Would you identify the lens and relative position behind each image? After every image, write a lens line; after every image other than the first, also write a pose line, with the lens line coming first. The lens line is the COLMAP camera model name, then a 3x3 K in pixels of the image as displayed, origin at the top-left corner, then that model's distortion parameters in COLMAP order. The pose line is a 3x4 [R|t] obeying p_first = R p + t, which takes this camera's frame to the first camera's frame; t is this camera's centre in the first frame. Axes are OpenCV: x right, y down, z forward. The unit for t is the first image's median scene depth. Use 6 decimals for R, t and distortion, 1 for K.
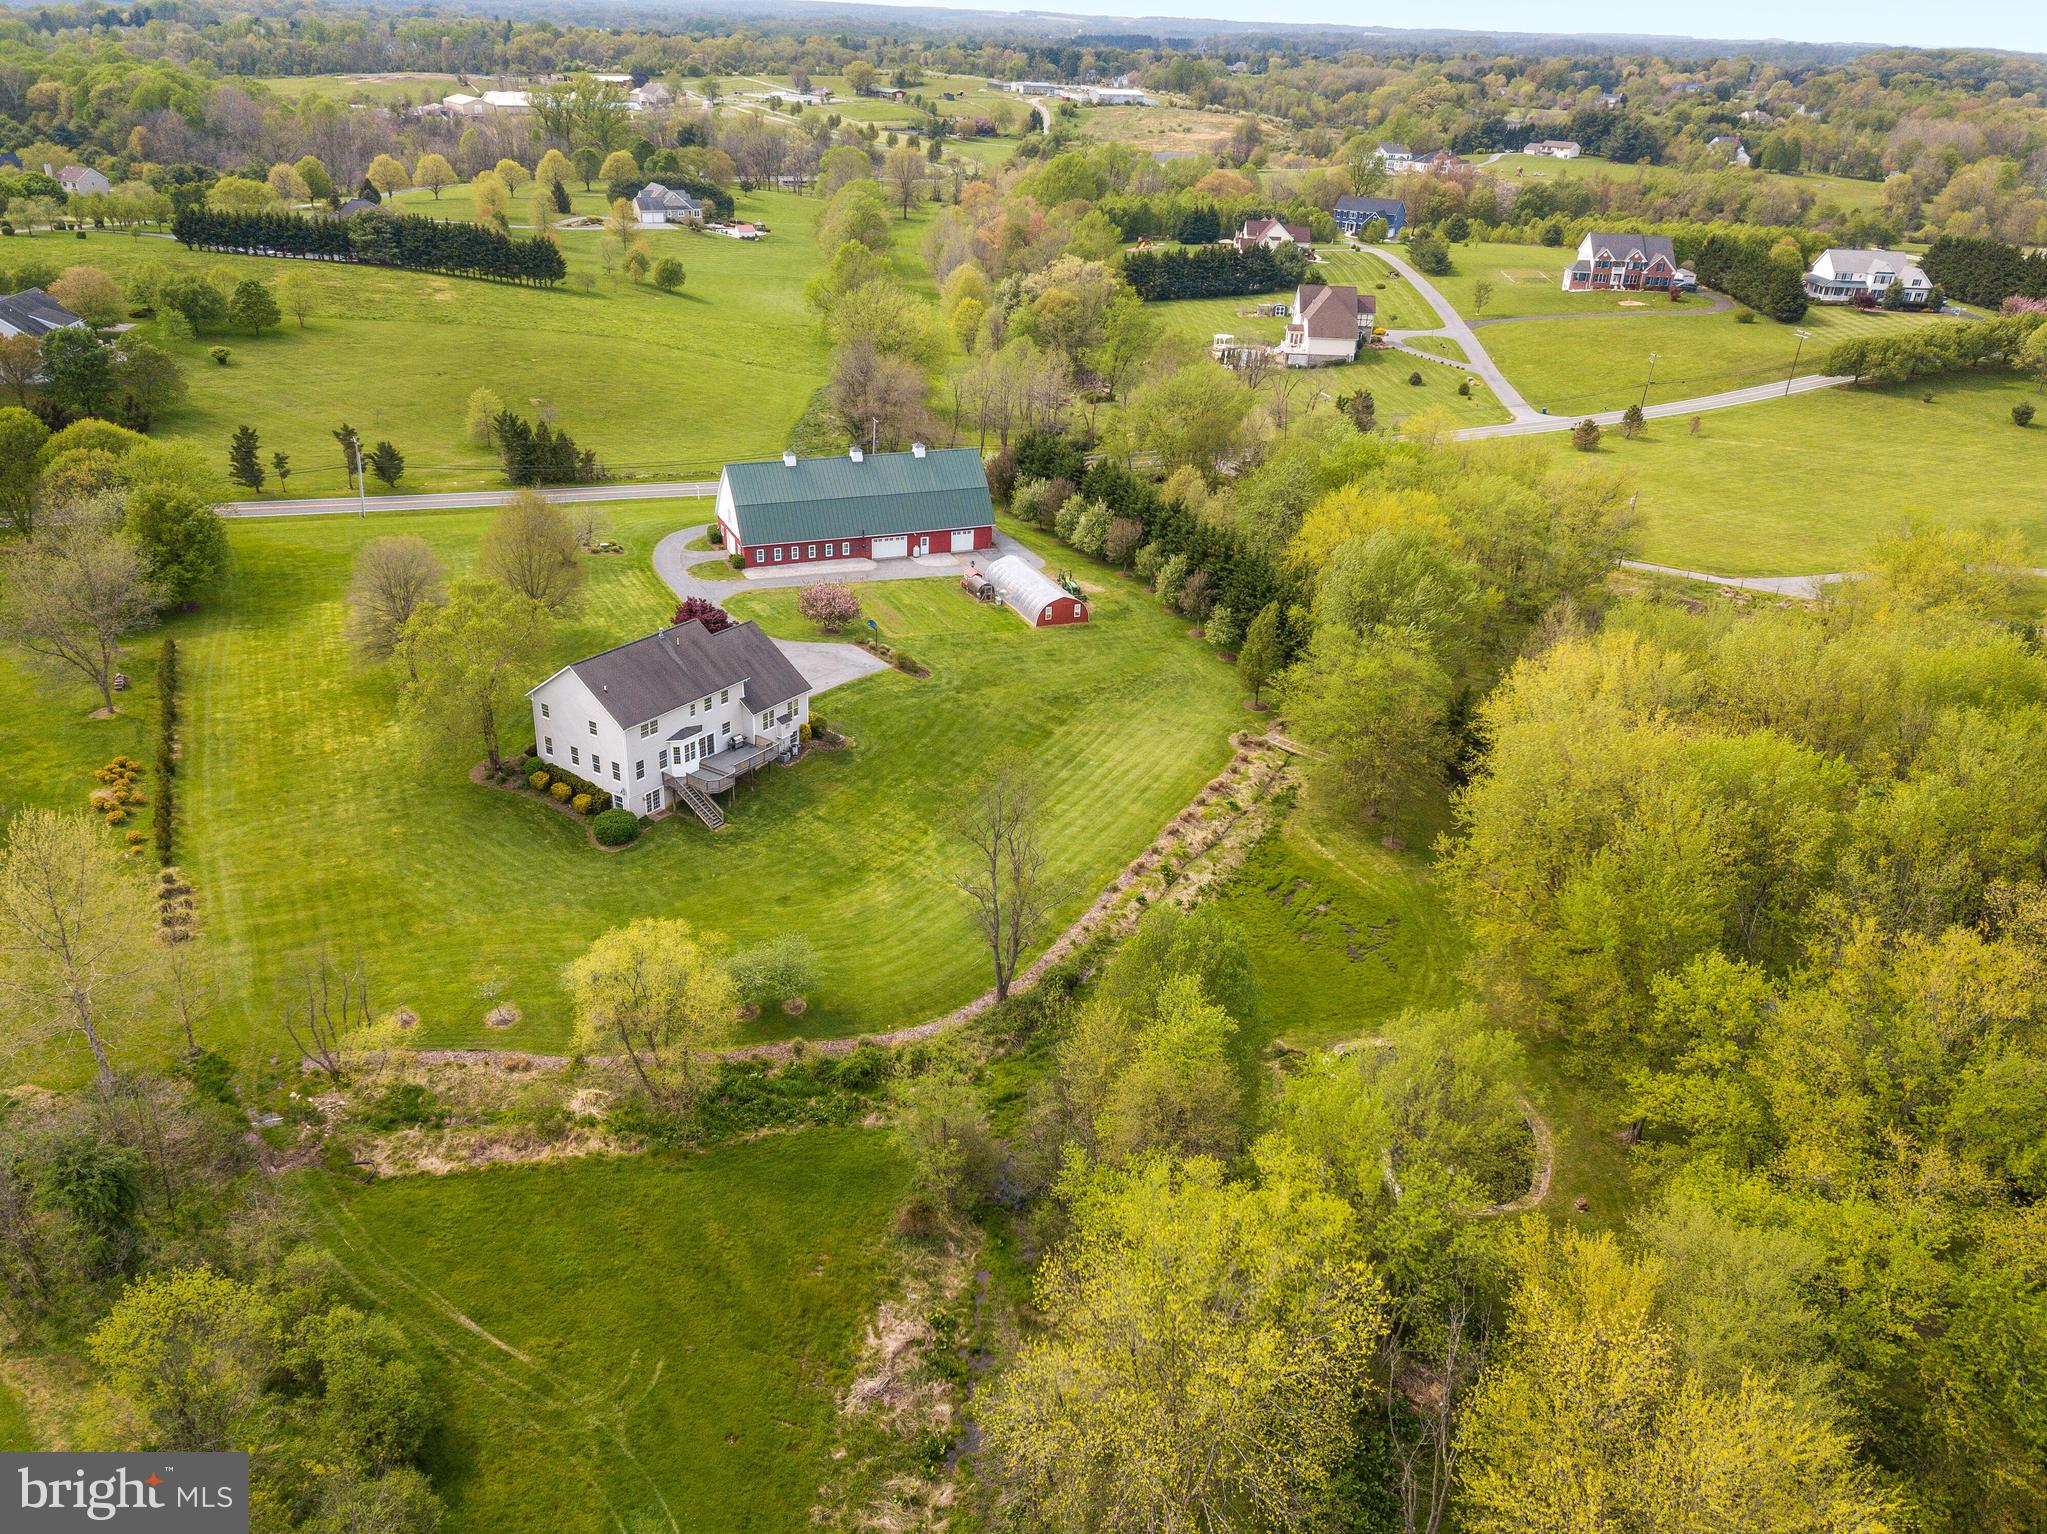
lens RADIAL K [[1579.3, 0, 1019.2], [0, 1579.3, 782.2], [0, 0, 1]] dist [0.043402, -0.025118]
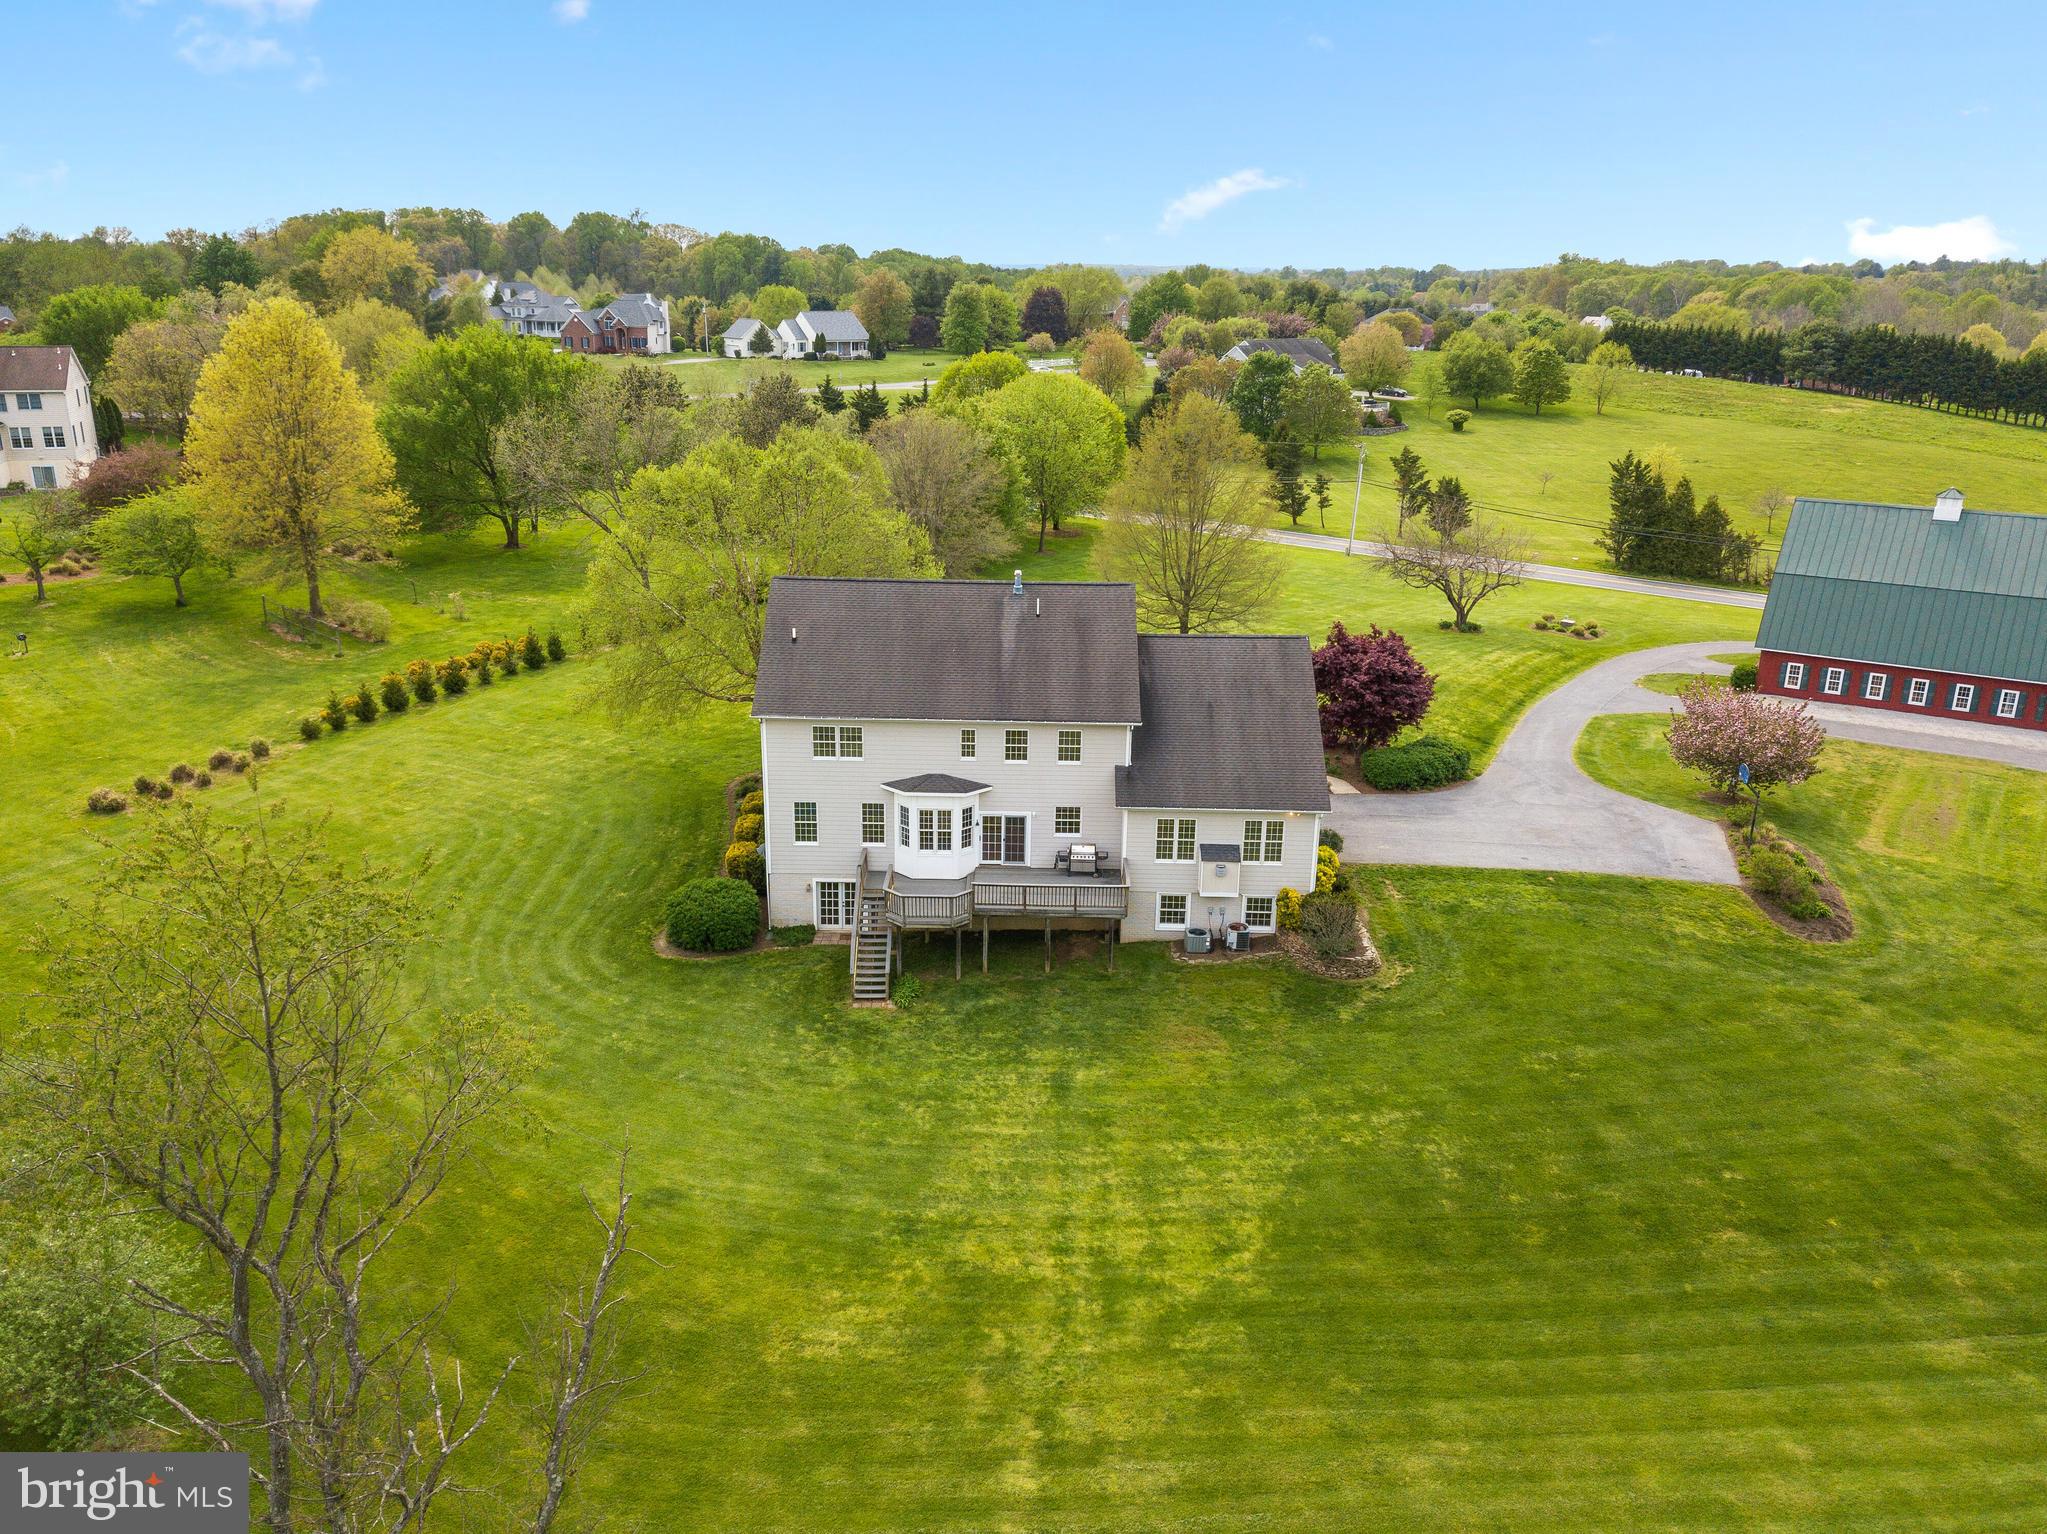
lens RADIAL K [[1579.3, 0, 991.2], [0, 1579.3, 736.9], [0, 0, 1]] dist [0.043402, -0.025118]
pose [[0.540746, 0.210065, -0.814535, 0.078137], [-0.360011, 0.932947, 0.001602, -0.024983], [0.760254, 0.292375, 0.580113, 0.372798]]
